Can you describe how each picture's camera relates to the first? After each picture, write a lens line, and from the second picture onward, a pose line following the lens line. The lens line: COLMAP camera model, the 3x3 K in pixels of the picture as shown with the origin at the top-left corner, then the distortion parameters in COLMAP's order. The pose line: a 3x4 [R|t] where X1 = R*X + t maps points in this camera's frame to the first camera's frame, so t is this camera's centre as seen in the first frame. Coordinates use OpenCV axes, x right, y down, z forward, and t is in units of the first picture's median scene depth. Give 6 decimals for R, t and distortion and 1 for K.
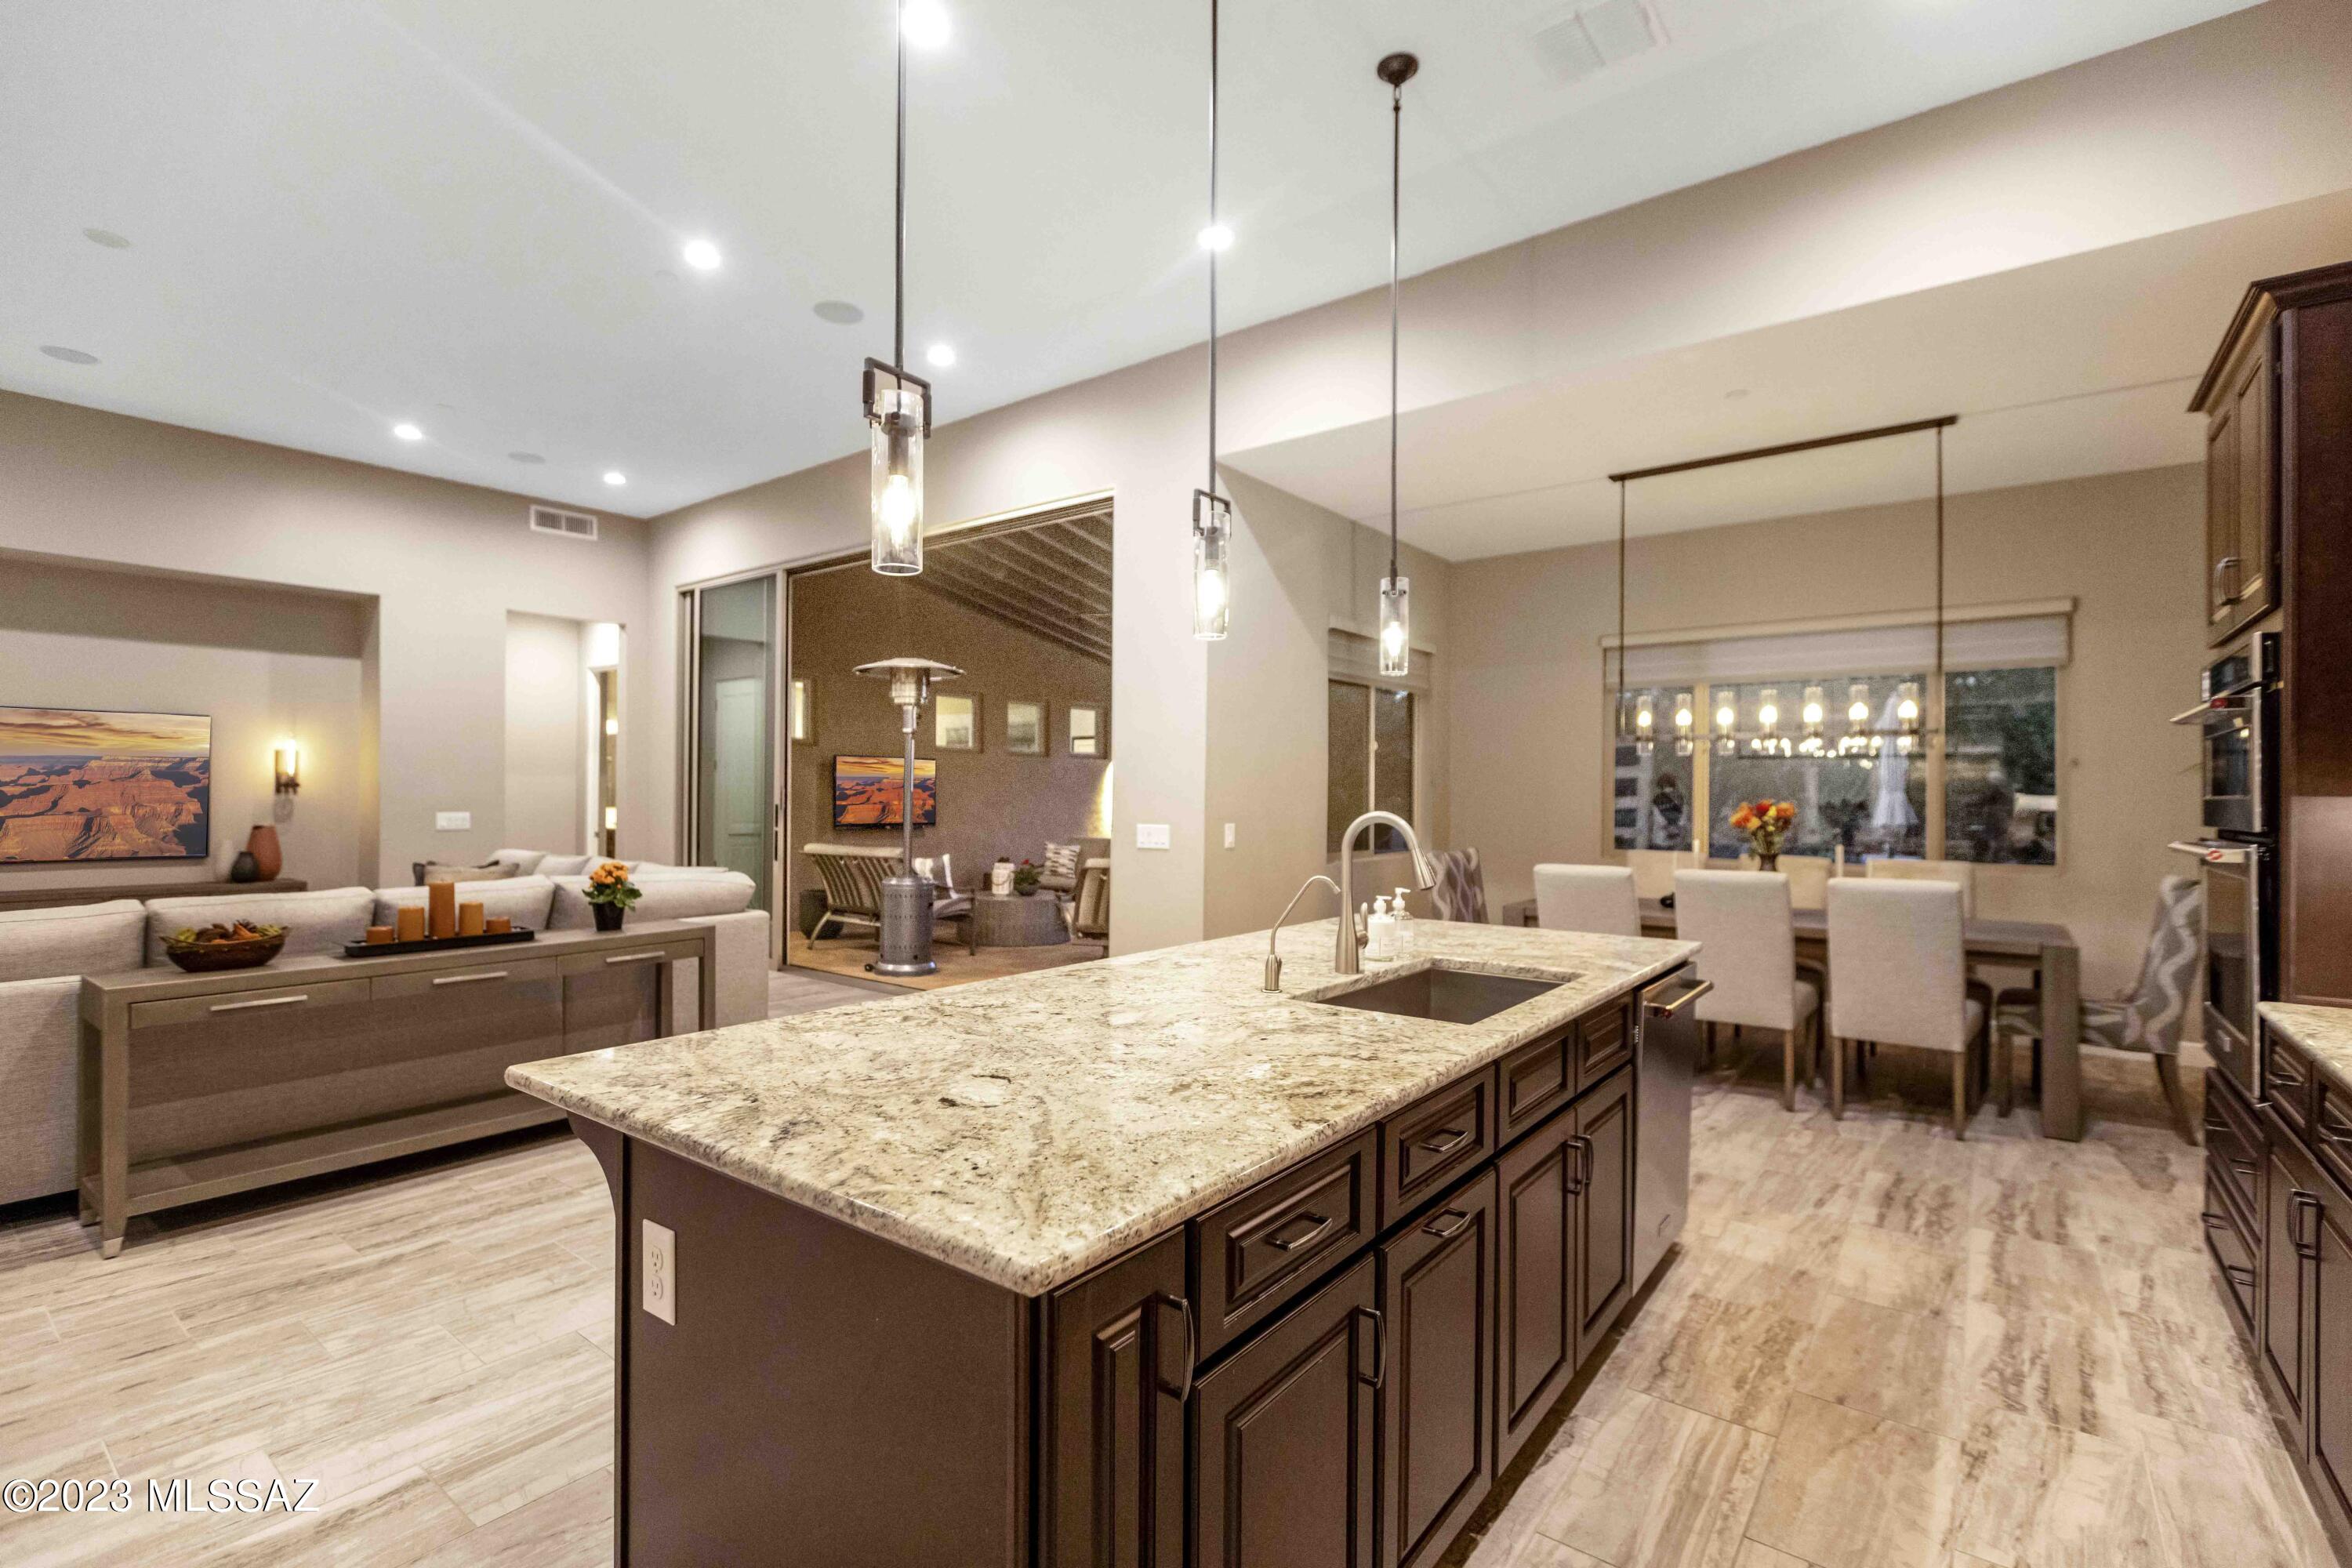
lens RADIAL K [[1041.9, 0, 1176.0], [0, 1041.9, 784.0], [0, 0, 1]] dist [0.000855, 0.000026]
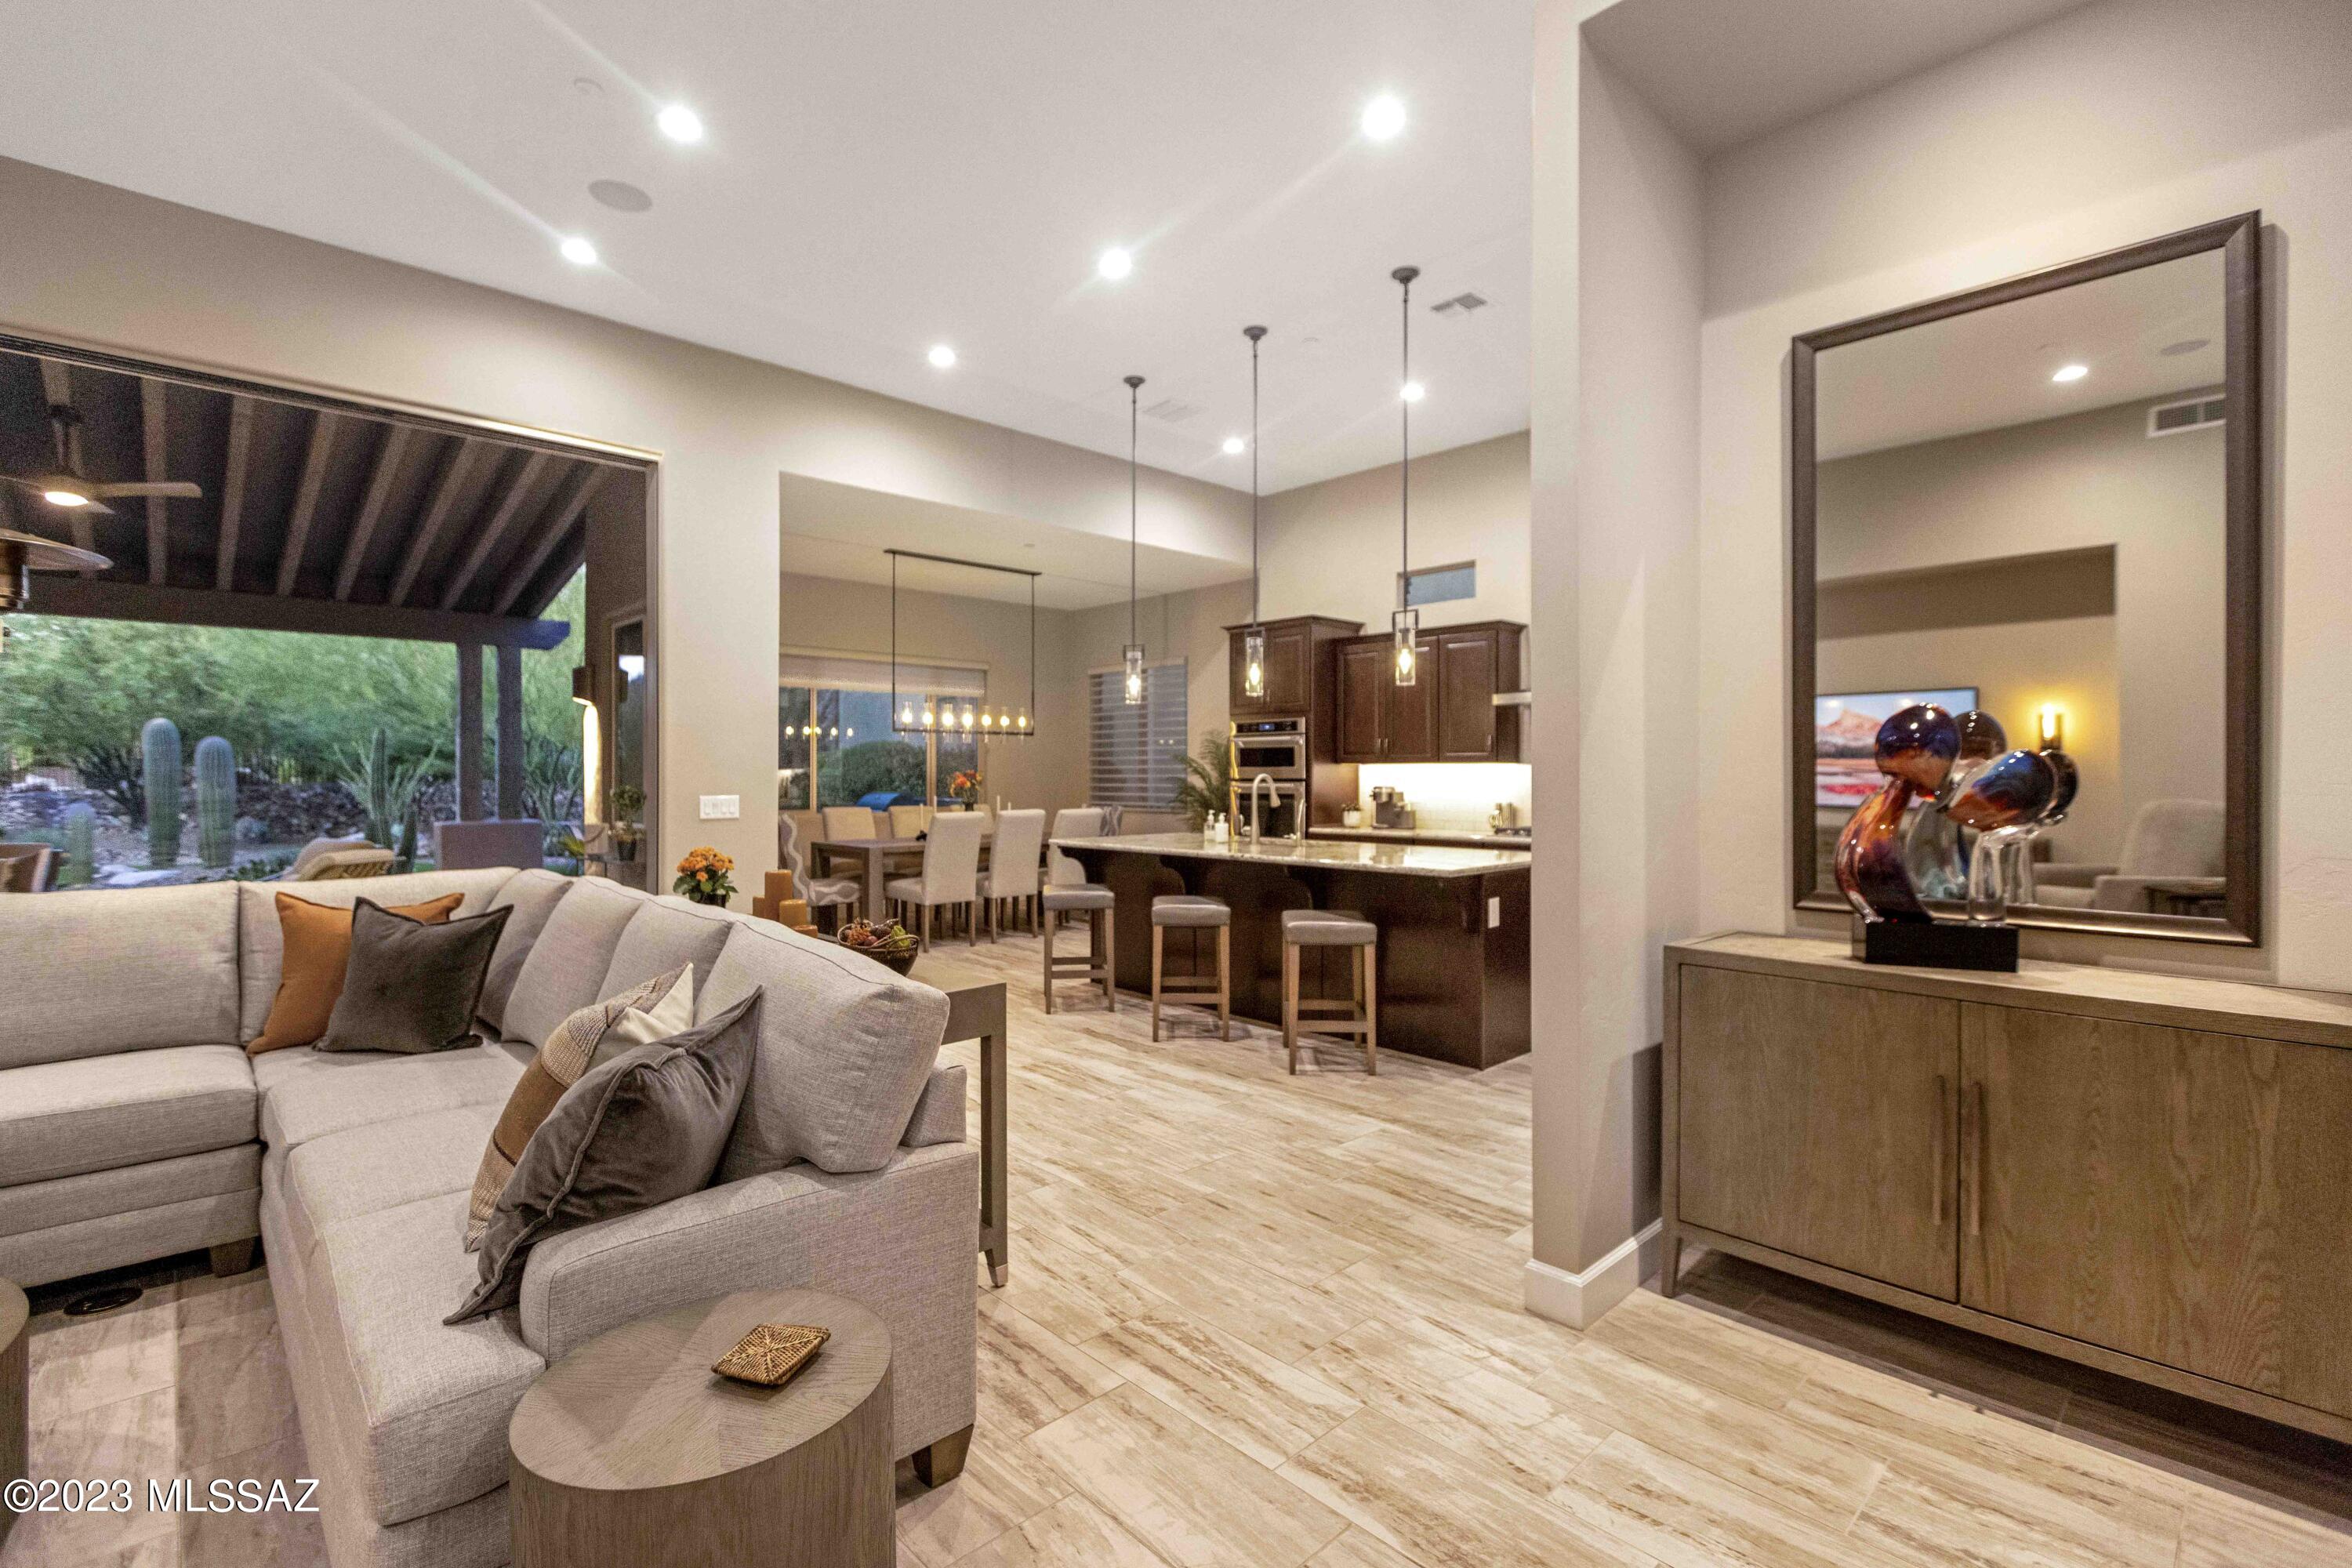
lens RADIAL K [[1041.9, 0, 1176.0], [0, 1041.9, 784.0], [0, 0, 1]] dist [0.000855, 0.000026]
pose [[0.156860, -0.016042, 0.987491, -1.058484], [-0.010678, 0.999782, 0.017938, 0.002967], [-0.987563, -0.013358, 0.156654, 0.403235]]
